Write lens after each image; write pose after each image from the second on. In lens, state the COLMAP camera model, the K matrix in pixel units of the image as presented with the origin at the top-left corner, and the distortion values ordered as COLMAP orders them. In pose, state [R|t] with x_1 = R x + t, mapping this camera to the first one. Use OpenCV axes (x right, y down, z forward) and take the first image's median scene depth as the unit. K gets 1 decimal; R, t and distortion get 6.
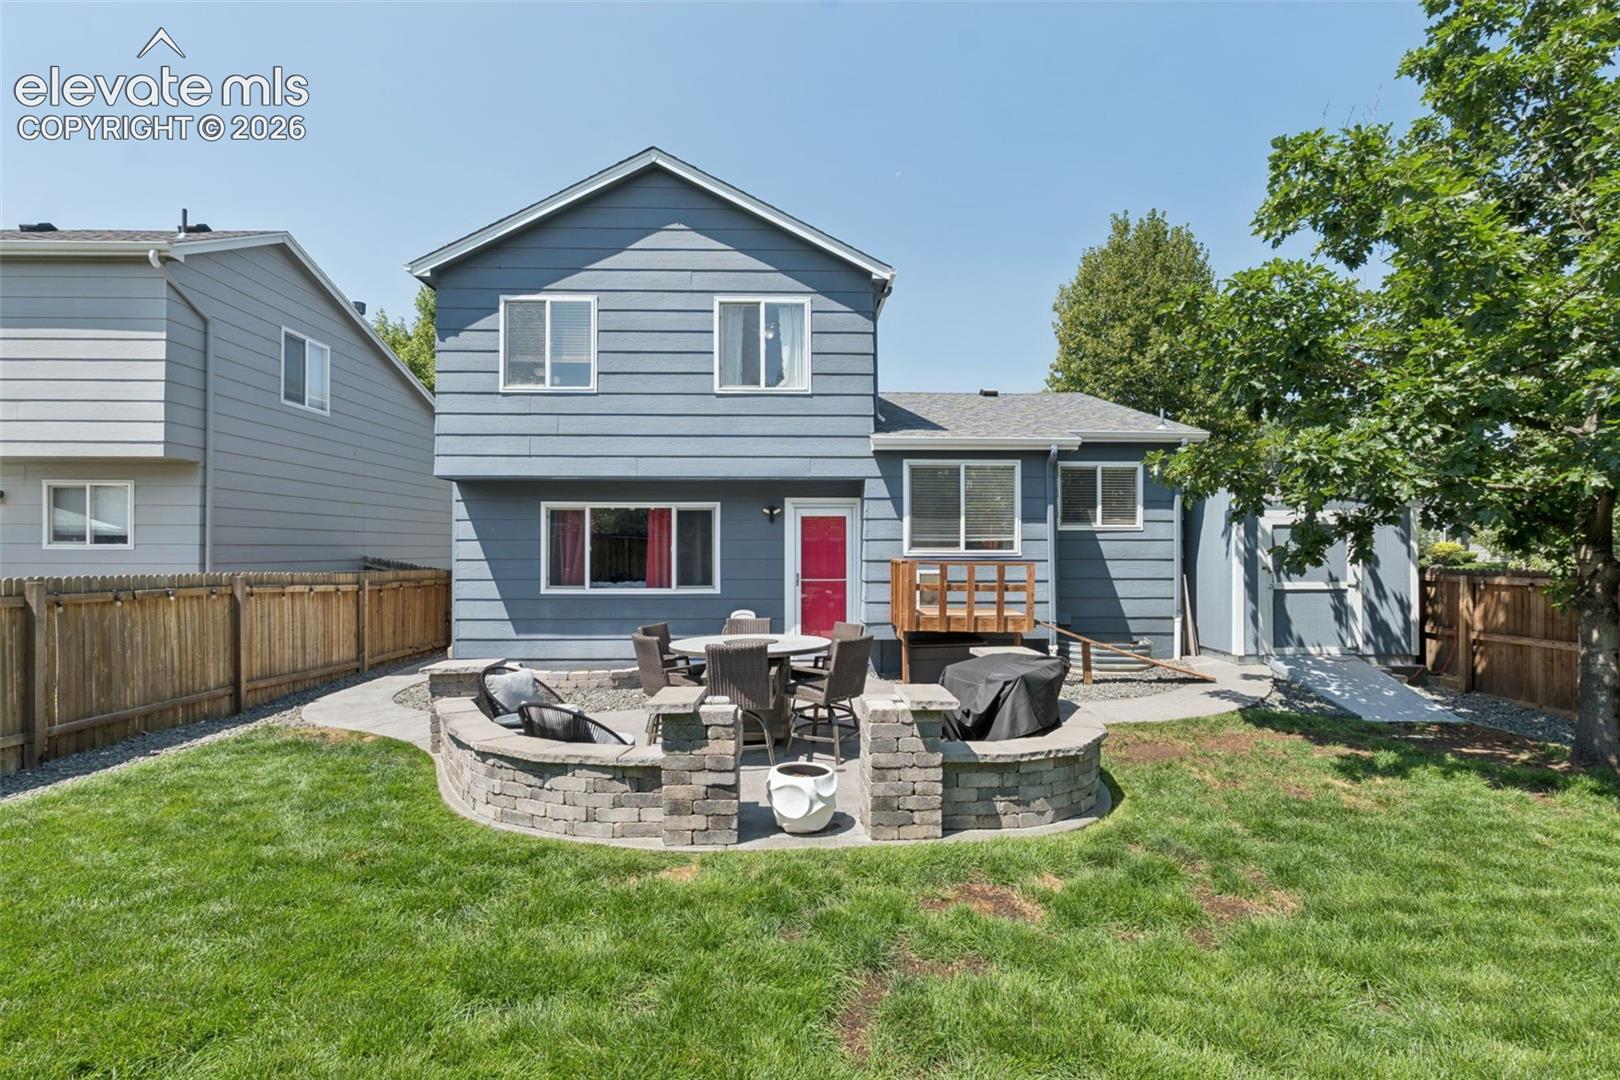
lens RADIAL K [[734.5, 0, 810.0], [0, 734.5, 540.0], [0, 0, 1]] dist [-0.014546, 0.000870]
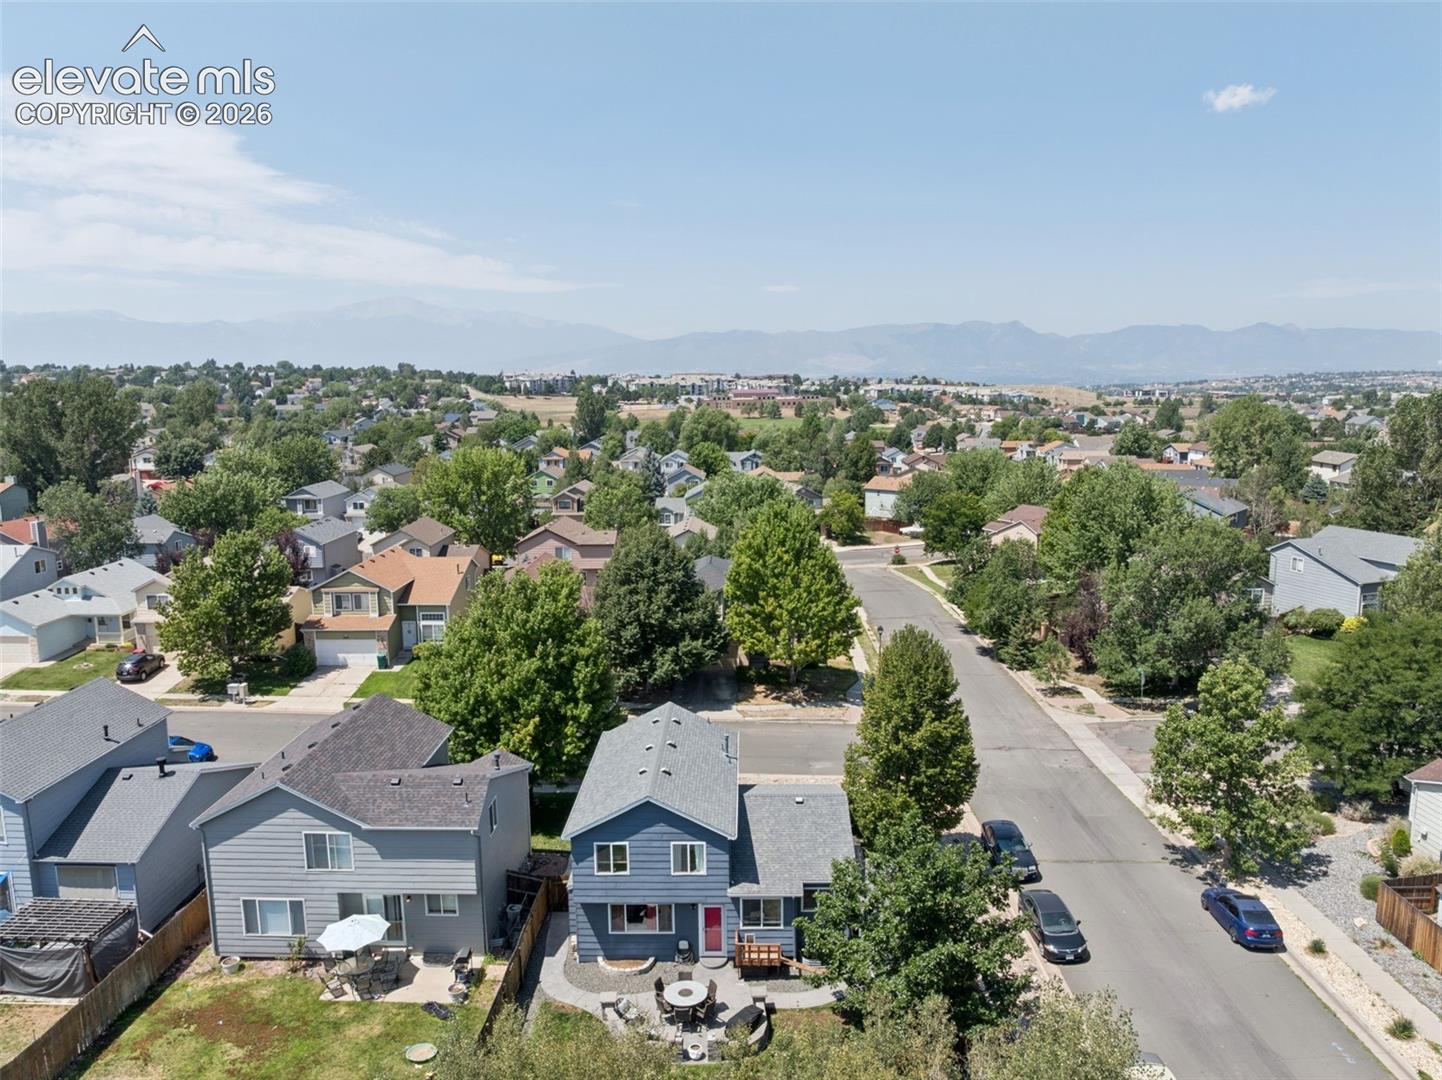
lens RADIAL K [[1011.2, 0, 727.2], [0, 1011.2, 534.1], [0, 0, 1]] dist [-0.030688, -0.004675]
pose [[0.998664, -0.003209, -0.051571, 0.279915], [0.011438, 0.987038, 0.160078, -2.071563], [0.050388, -0.160454, 0.985756, -2.529122]]
